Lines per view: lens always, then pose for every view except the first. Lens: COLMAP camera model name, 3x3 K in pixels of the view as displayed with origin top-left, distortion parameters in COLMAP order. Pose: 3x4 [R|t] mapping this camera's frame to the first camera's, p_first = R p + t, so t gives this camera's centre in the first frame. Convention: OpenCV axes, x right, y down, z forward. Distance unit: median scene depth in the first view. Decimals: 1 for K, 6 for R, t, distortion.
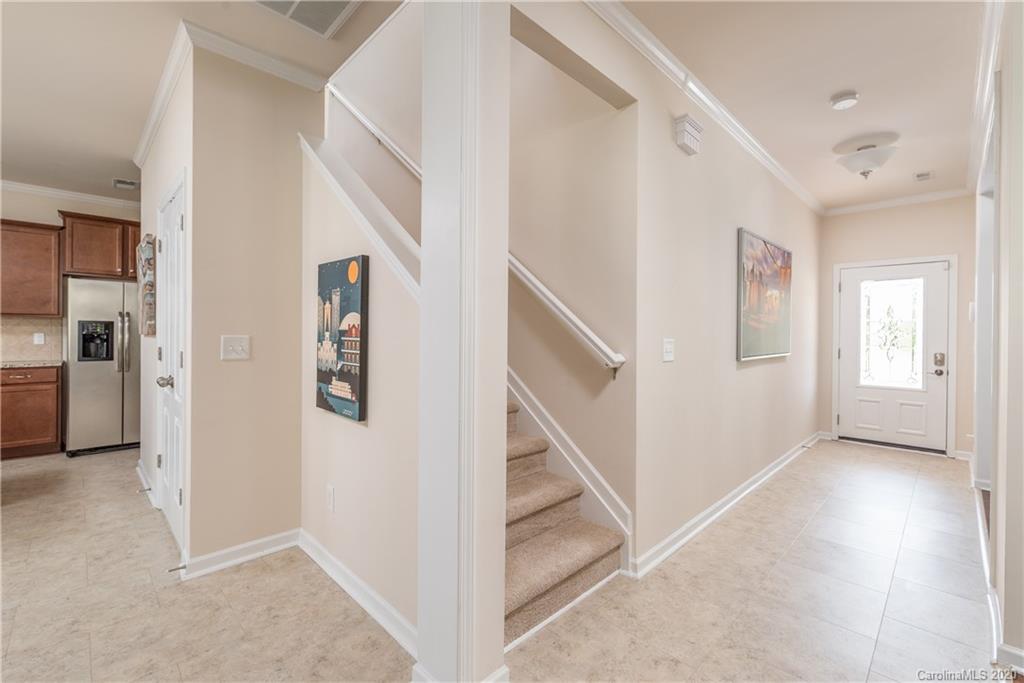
lens RADIAL K [[440.6, 0, 514.5], [0, 440.6, 334.9], [0, 0, 1]] dist [-0.003077, -0.000092]
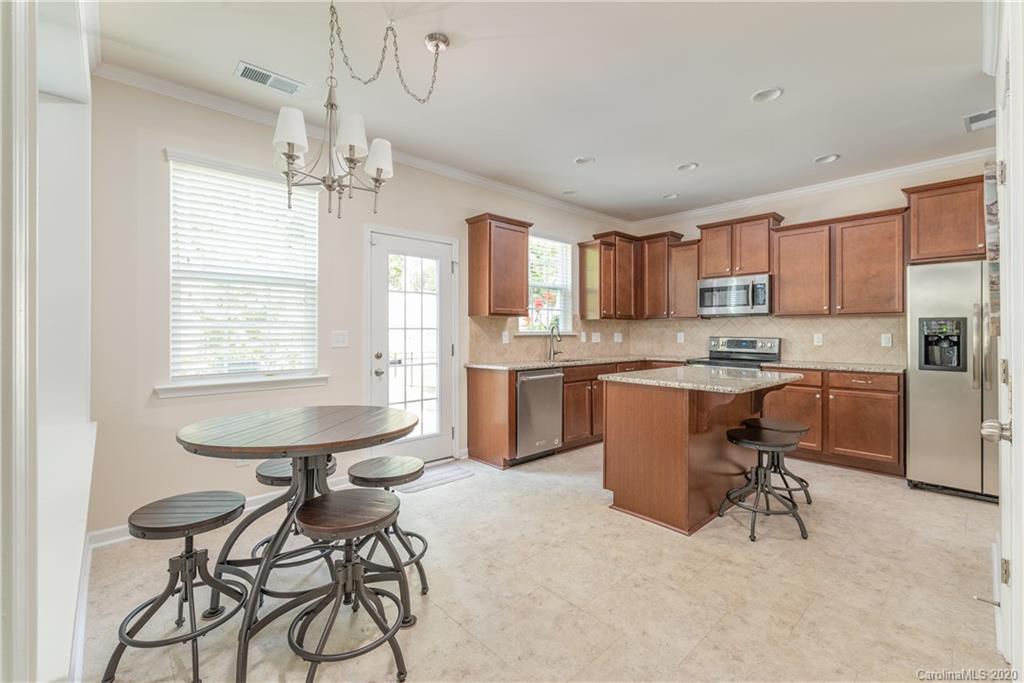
lens RADIAL K [[440.6, 0, 512.3], [0, 440.6, 331.0], [0, 0, 1]] dist [-0.003077, -0.000092]
pose [[-0.036937, -0.010650, -0.999261, -0.170322], [-0.002111, 0.999942, -0.010579, 0.000773], [0.999315, 0.001719, -0.036957, 0.286988]]
